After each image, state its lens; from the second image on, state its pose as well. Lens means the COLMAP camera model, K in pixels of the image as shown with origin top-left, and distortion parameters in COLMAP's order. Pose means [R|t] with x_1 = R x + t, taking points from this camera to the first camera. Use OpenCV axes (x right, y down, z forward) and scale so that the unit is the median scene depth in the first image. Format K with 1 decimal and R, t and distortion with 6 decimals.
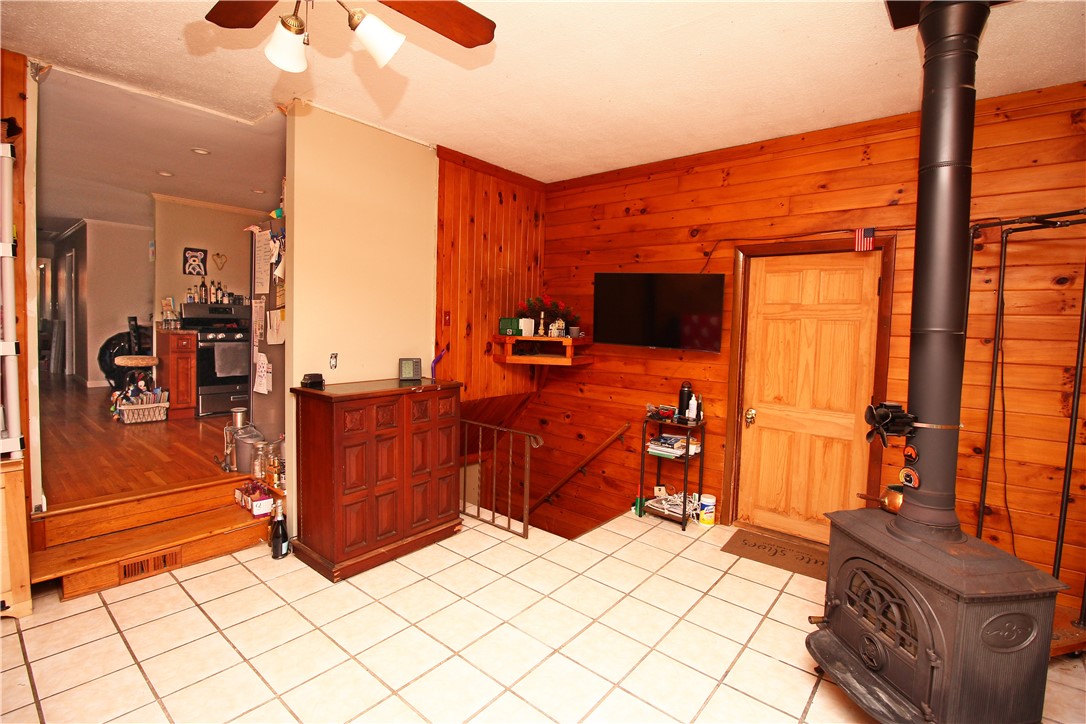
lens RADIAL K [[501.6, 0, 545.7], [0, 501.6, 345.2], [0, 0, 1]] dist [0.001402, -0.012973]
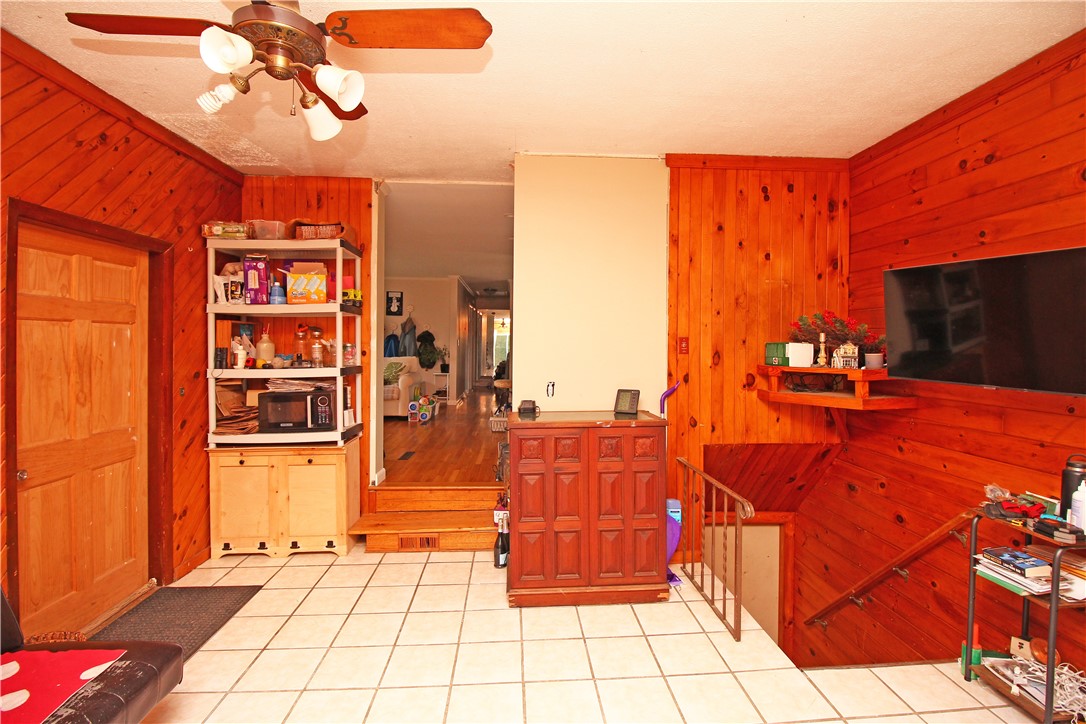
lens RADIAL K [[501.6, 0, 545.7], [0, 501.6, 345.2], [0, 0, 1]] dist [0.001402, -0.012973]
pose [[0.684913, -0.025007, -0.728196, 0.266338], [-0.018894, 0.998465, -0.052059, -0.004165], [0.728380, 0.049414, 0.683389, 0.228053]]
